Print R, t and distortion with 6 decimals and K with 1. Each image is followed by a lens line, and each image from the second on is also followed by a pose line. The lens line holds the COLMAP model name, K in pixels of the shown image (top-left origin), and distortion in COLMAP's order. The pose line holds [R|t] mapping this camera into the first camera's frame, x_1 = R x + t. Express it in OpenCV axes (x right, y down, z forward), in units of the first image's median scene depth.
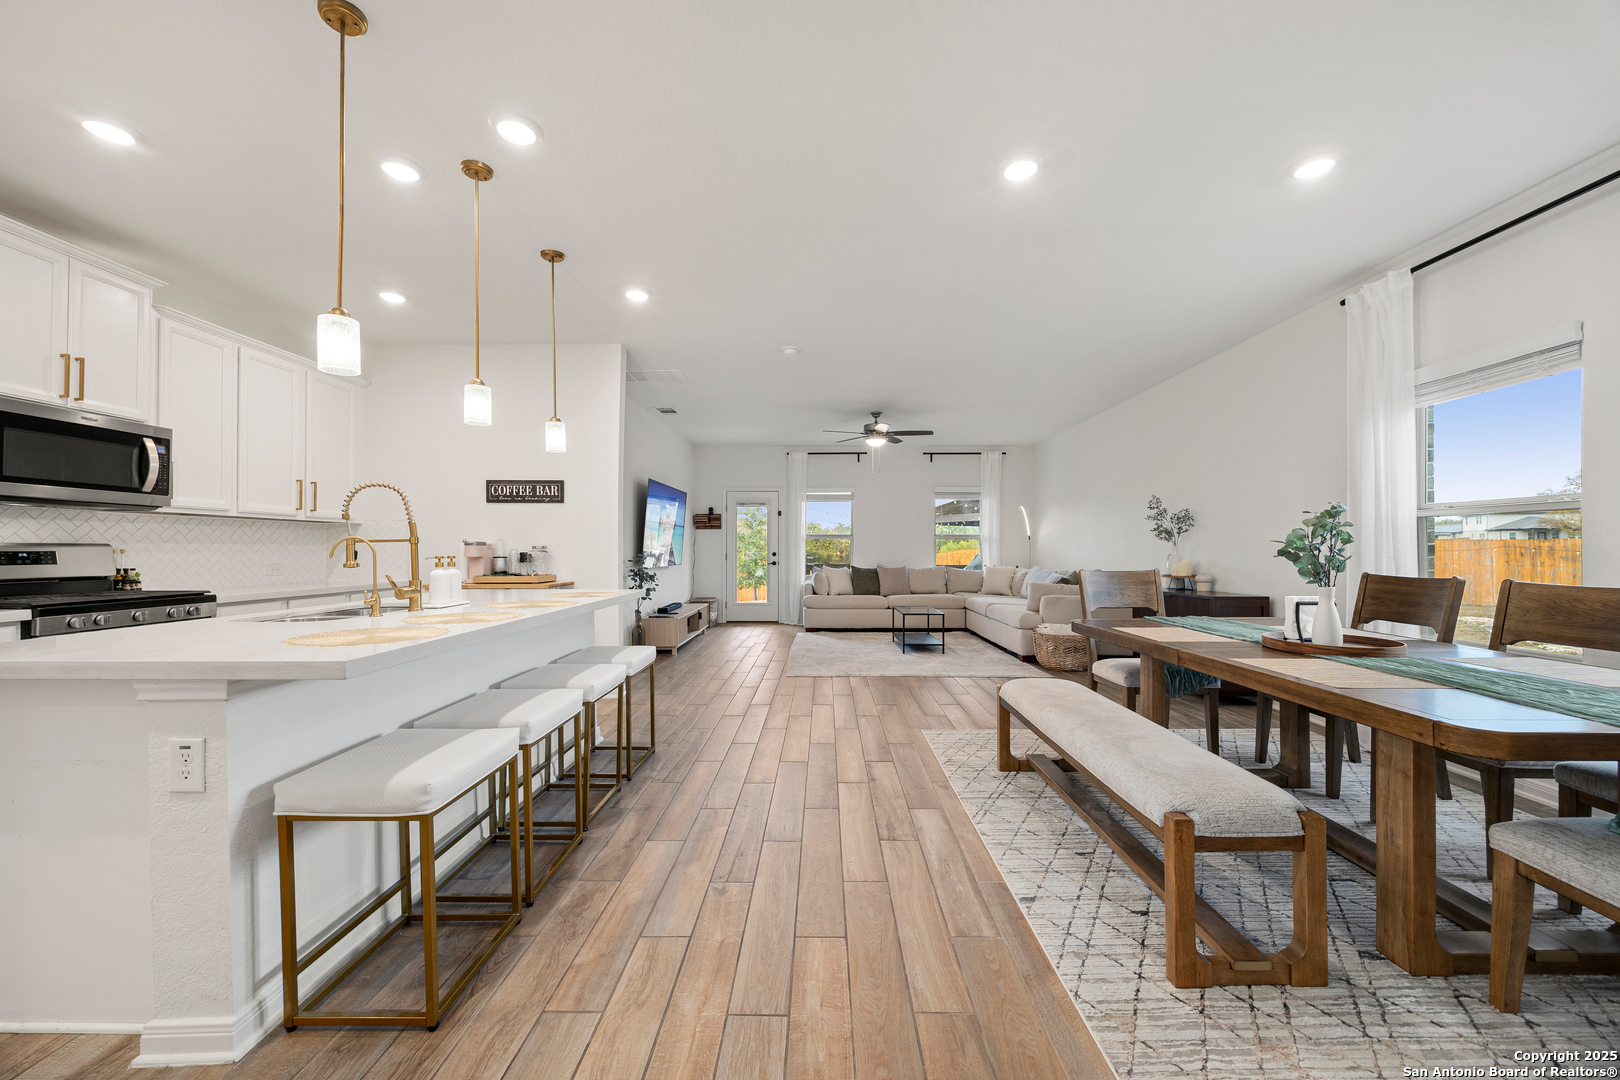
lens RADIAL K [[621.6, 0, 816.2], [0, 621.6, 547.5], [0, 0, 1]] dist [0.000898, 0.000119]
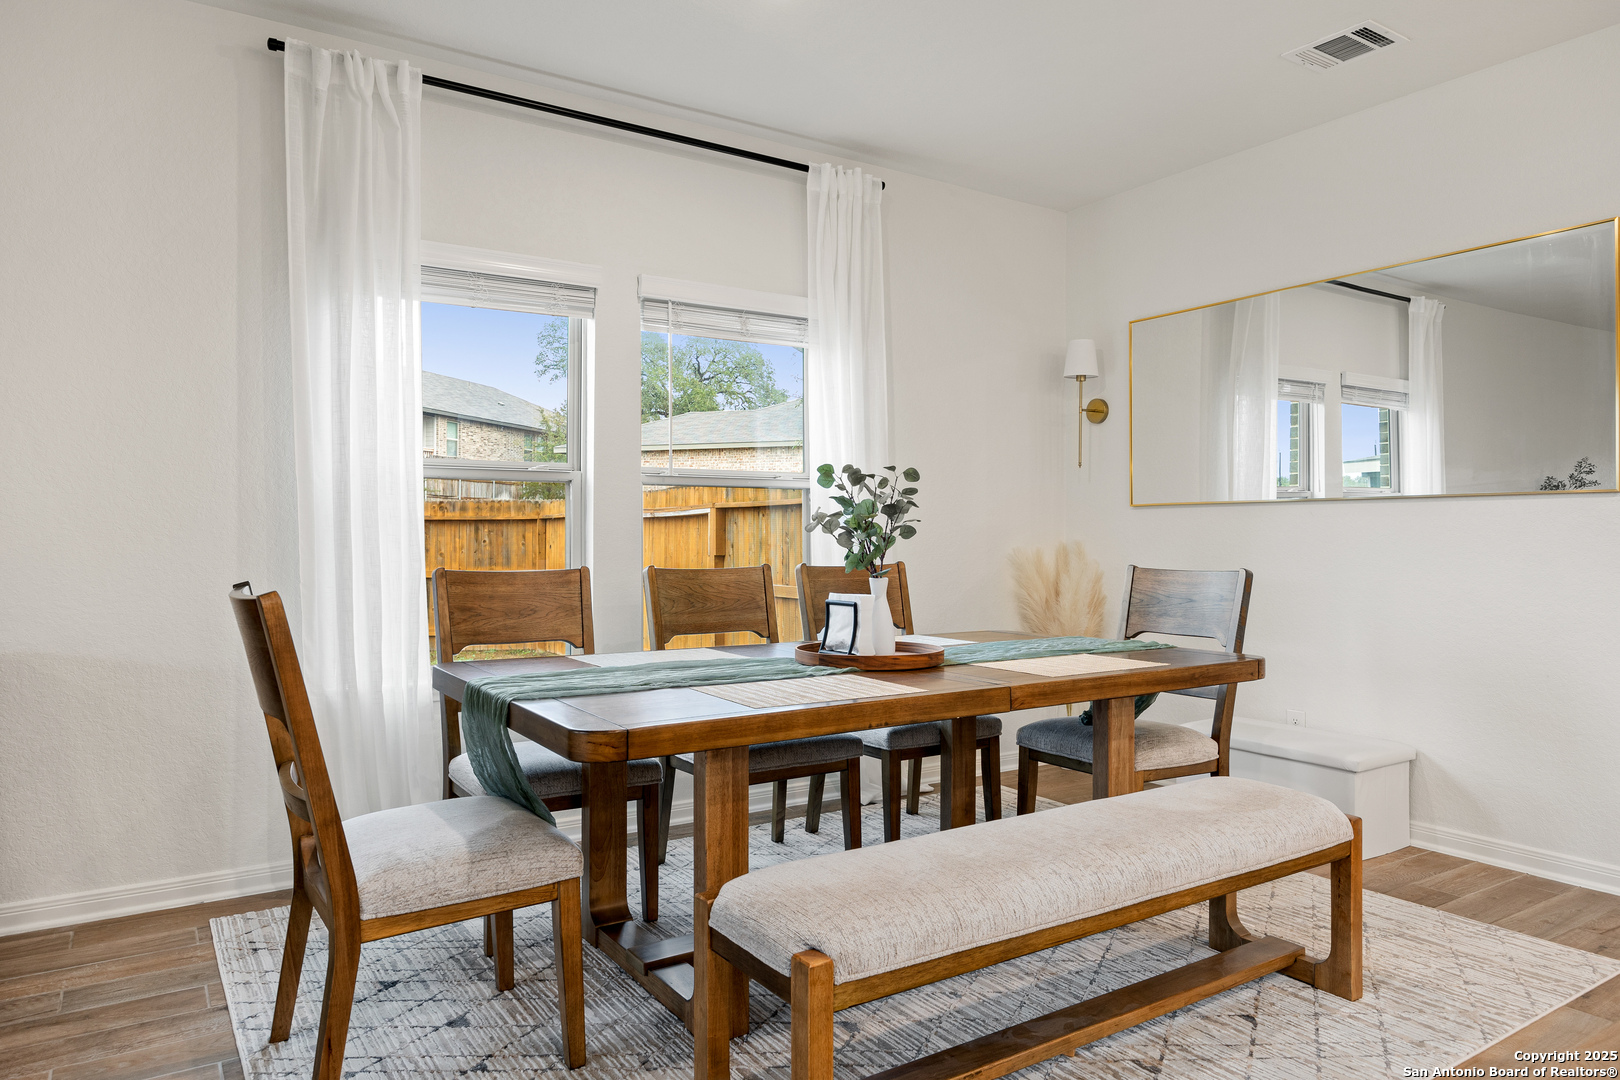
lens RADIAL K [[1053.7, 0, 810.0], [0, 1053.7, 540.0], [0, 0, 1]] dist [0.001874, -0.001941]
pose [[-0.556162, -0.001849, 0.831072, -0.094131], [-0.002007, 0.999998, 0.000882, 0.009101], [-0.831071, -0.001177, -0.556165, 0.887570]]
